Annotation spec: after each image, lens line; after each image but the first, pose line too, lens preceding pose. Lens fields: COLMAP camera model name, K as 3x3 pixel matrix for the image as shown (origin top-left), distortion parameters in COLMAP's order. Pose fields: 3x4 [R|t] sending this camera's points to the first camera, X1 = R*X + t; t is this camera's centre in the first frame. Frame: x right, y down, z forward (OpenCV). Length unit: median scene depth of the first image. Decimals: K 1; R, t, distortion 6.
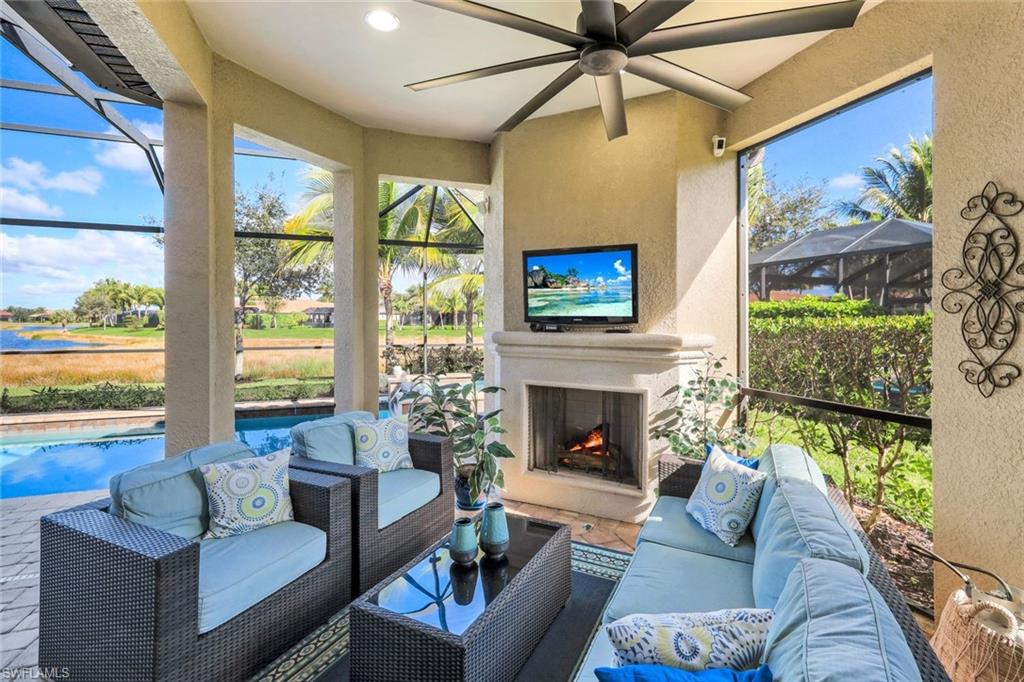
lens RADIAL K [[459.8, 0, 512.3], [0, 459.8, 320.3], [0, 0, 1]] dist [0.000118, 0.000116]
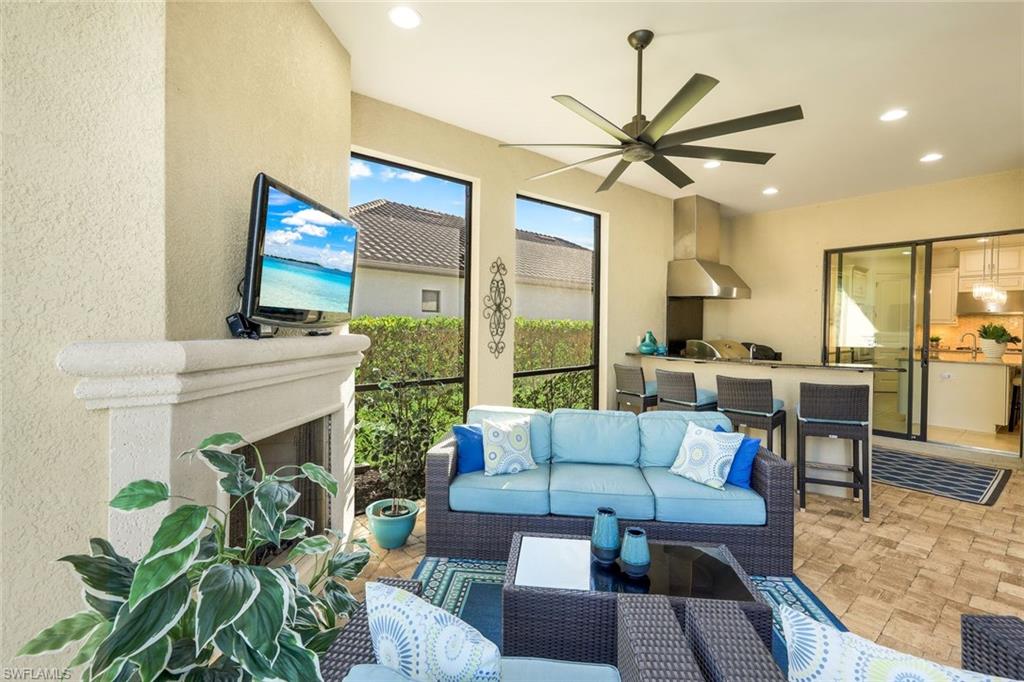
lens RADIAL K [[444.4, 0, 501.7], [0, 444.4, 332.5], [0, 0, 1]] dist [0.001588, -0.000126]
pose [[-0.320098, -0.013517, 0.947288, -0.475230], [-0.004278, 0.999909, 0.012822, 0.010803], [-0.947375, 0.000051, -0.320126, 0.852154]]
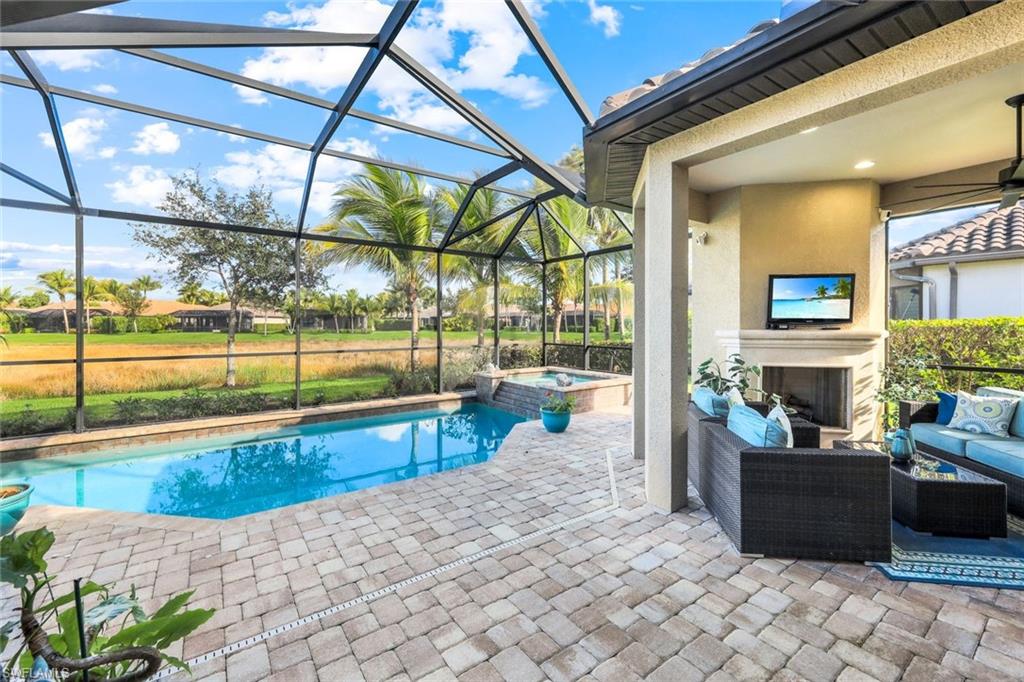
lens RADIAL K [[428.1, 0, 510.6], [0, 428.1, 322.6], [0, 0, 1]] dist [0.000710, 0.000408]
pose [[0.955069, -0.000419, 0.296384, -1.092049], [0.001236, 0.999996, -0.002568, 0.006190], [-0.296382, 0.002819, 0.955065, -0.053845]]
